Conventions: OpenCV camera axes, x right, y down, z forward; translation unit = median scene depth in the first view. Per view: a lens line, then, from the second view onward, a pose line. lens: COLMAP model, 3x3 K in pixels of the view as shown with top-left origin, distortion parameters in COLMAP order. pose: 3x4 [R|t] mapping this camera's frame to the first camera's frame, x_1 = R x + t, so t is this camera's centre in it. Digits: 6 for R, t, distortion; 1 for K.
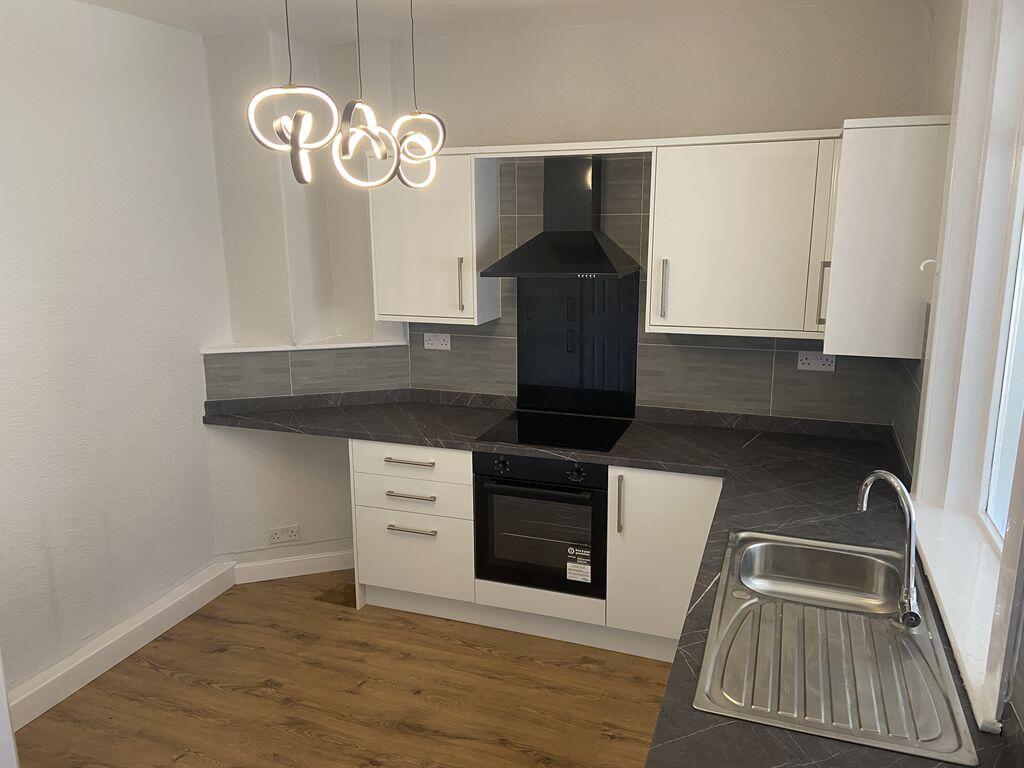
lens RADIAL K [[764.5, 0, 509.0], [0, 764.5, 381.2], [0, 0, 1]] dist [0.102818, -0.152976]
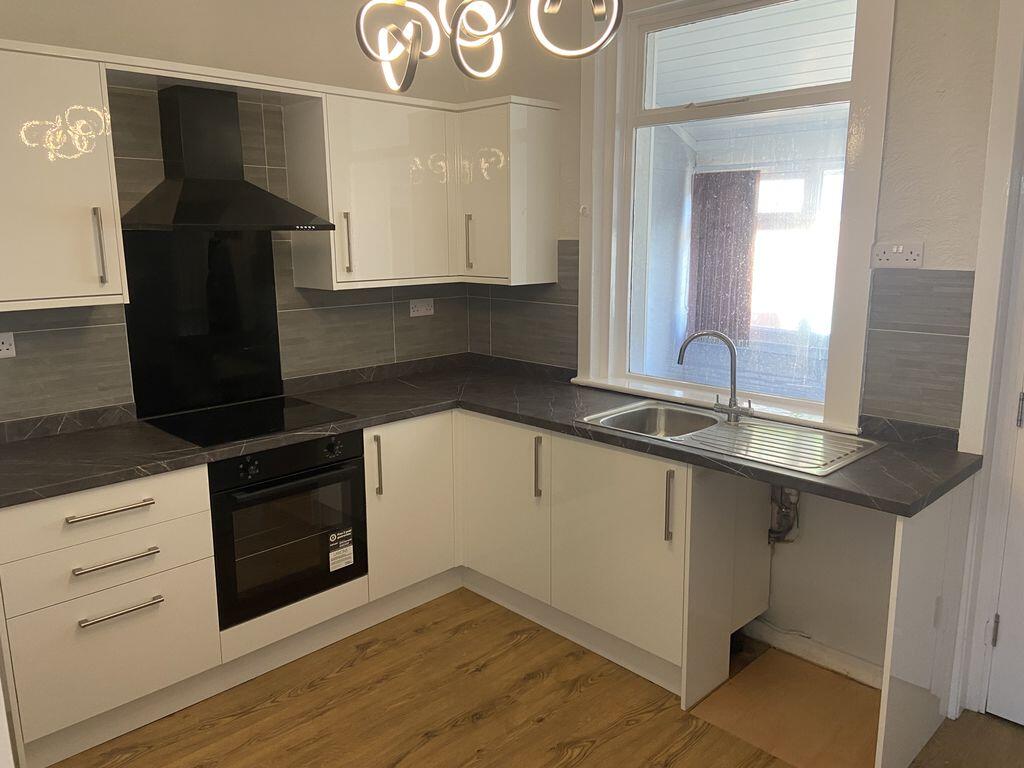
lens RADIAL K [[764.5, 0, 509.0], [0, 764.5, 381.2], [0, 0, 1]] dist [0.102818, -0.152976]
pose [[0.414540, -0.169504, 0.894105, -0.588287], [0.192216, 0.976642, 0.096033, -0.003221], [-0.889499, 0.132052, 0.437439, 0.393849]]
